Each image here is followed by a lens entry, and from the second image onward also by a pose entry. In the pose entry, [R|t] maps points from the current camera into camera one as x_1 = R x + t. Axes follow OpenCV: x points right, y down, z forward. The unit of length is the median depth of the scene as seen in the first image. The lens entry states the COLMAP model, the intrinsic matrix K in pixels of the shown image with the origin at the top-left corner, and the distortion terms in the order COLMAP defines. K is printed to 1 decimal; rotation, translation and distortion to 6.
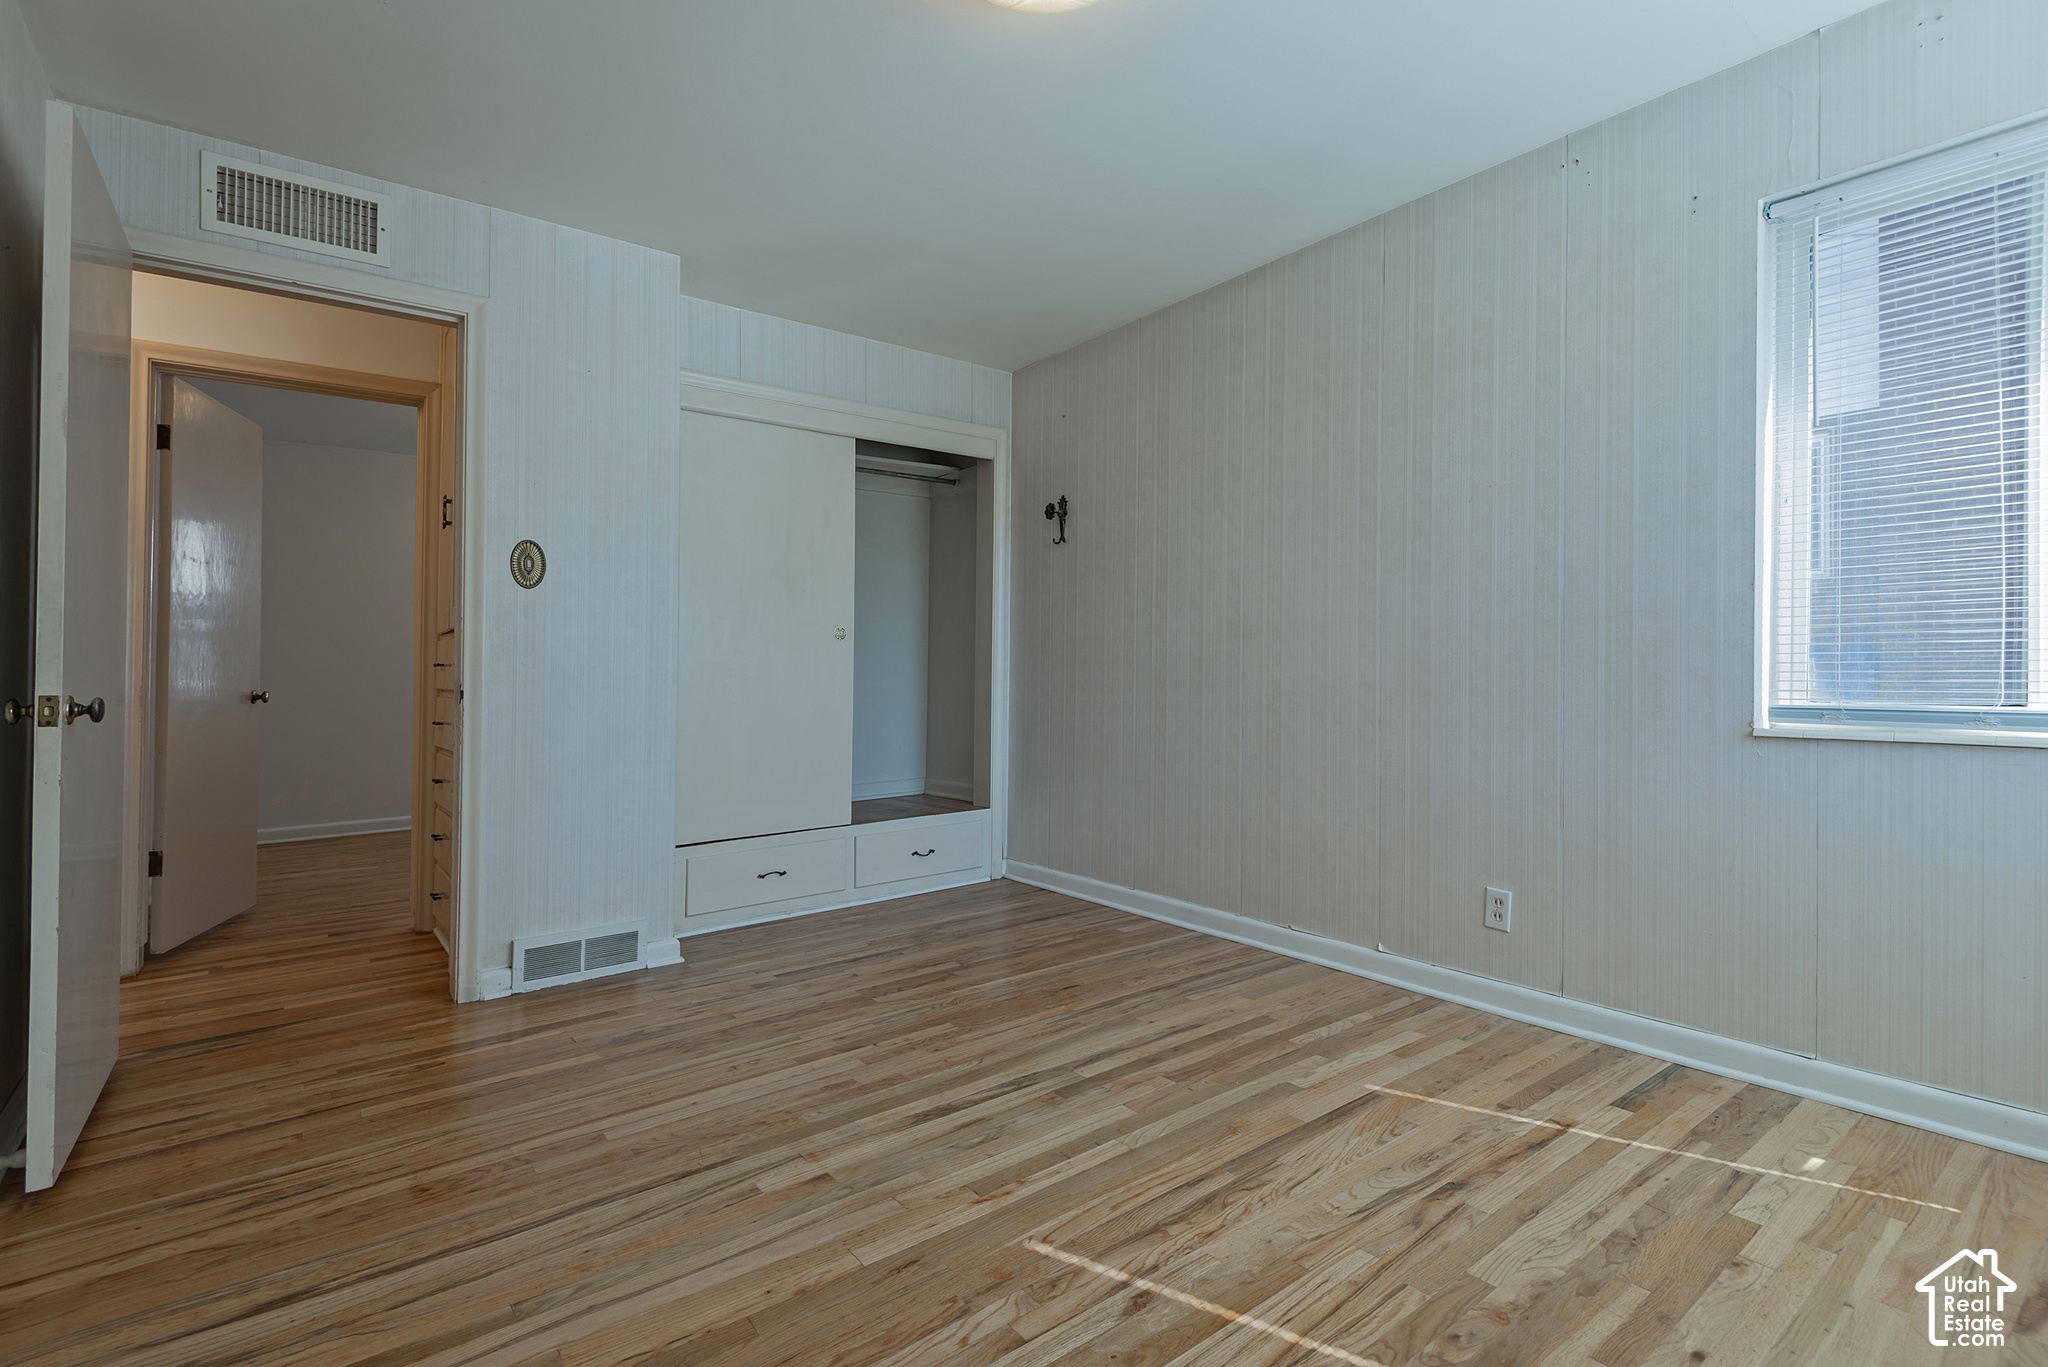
lens RADIAL K [[963.7, 0, 1036.6], [0, 963.7, 662.0], [0, 0, 1]] dist [0.017844, -0.004688]
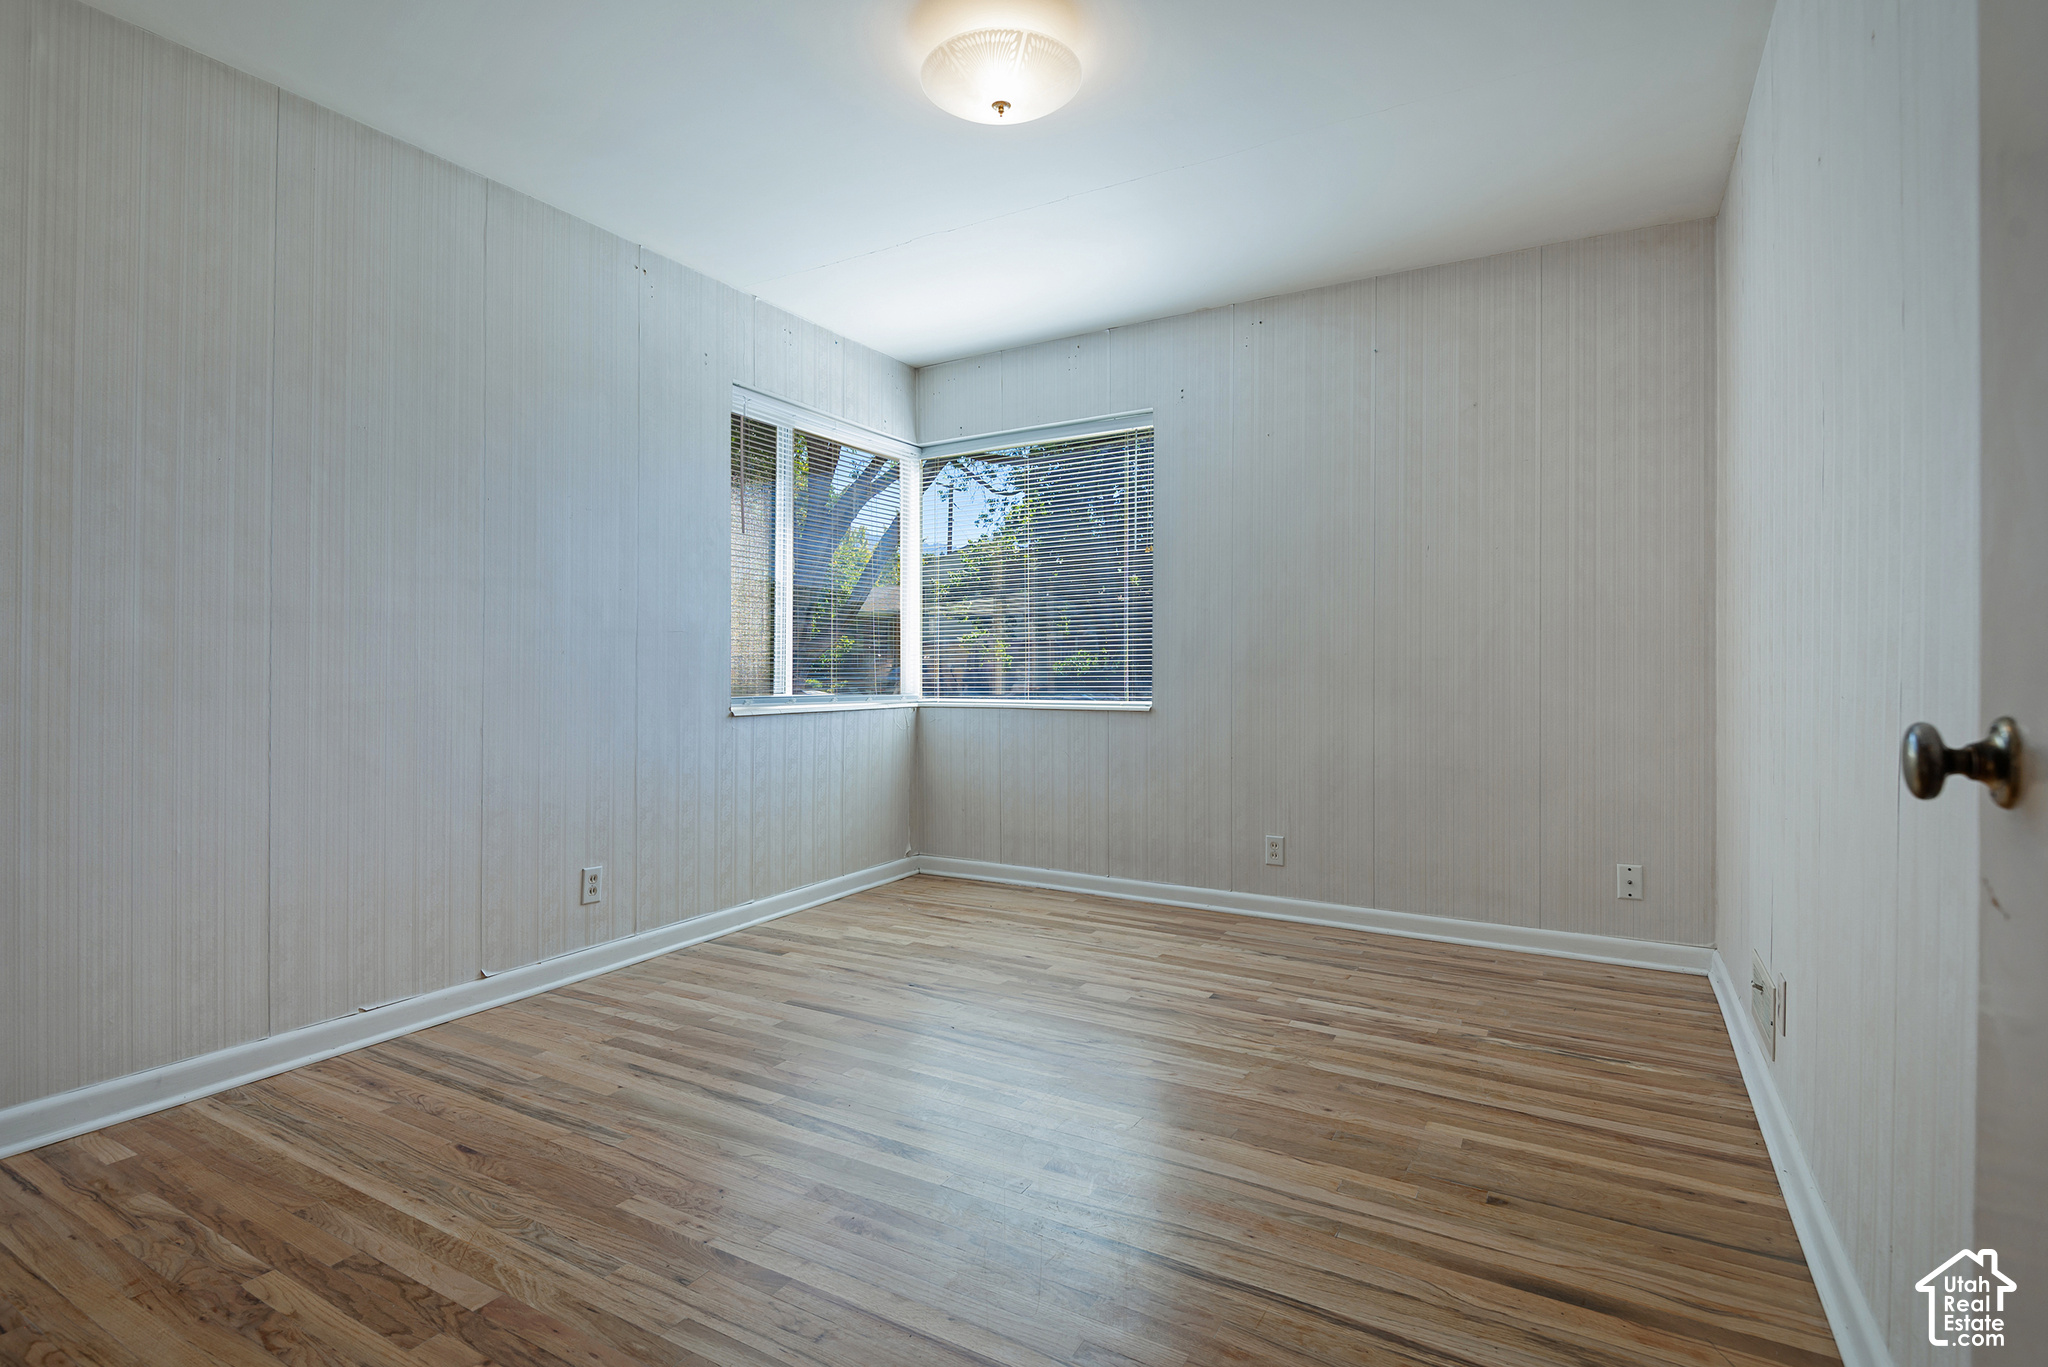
lens RADIAL K [[1002.5, 0, 1030.5], [0, 1002.5, 684.6], [0, 0, 1]] dist [0.004607, -0.007142]
pose [[-0.381413, -0.004352, 0.924395, -0.871046], [-0.000974, 0.999990, 0.004306, 0.015314], [-0.924404, 0.000742, -0.381413, 1.047715]]
